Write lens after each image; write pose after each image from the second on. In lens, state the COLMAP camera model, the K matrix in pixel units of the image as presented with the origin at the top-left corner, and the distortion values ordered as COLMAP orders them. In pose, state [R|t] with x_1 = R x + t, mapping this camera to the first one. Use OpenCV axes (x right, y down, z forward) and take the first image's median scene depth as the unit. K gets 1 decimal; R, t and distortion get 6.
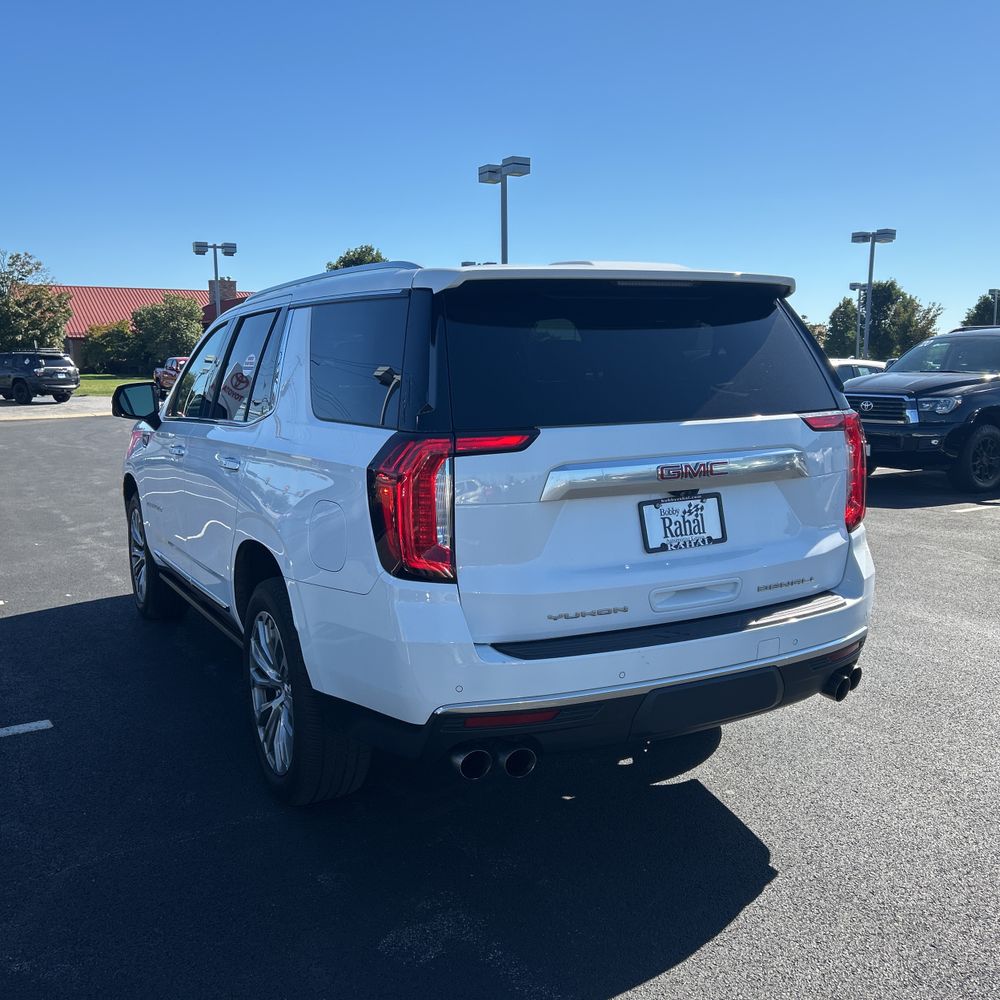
lens RADIAL K [[996.9, 0, 496.3], [0, 996.9, 508.3], [0, 0, 1]] dist [0.025066, 0.000000]
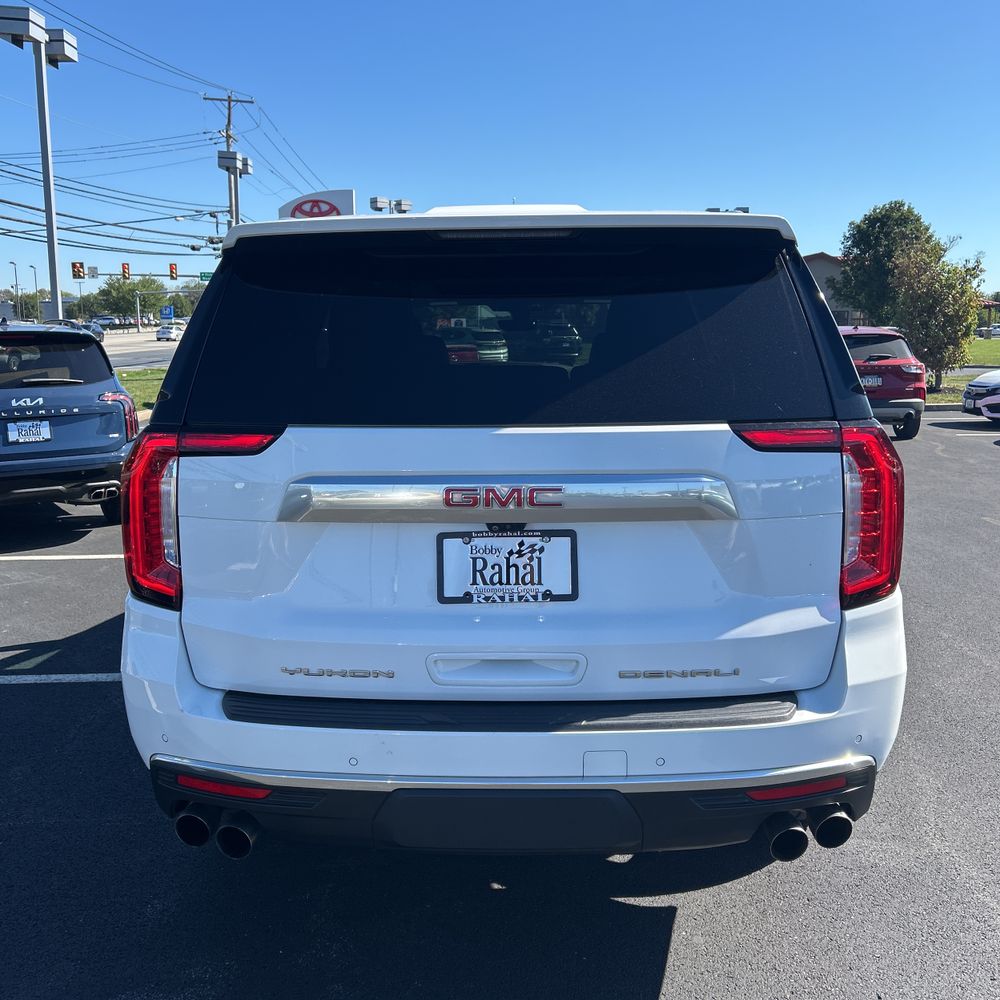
lens RADIAL K [[996.9, 0, 500.6], [0, 996.9, 494.7], [0, 0, 1]] dist [0.025066, 0.000000]
pose [[0.875578, 0.087260, -0.475130, 0.522868], [-0.077143, 0.996185, 0.040795, -0.066951], [0.476877, 0.000933, 0.878969, 0.366298]]
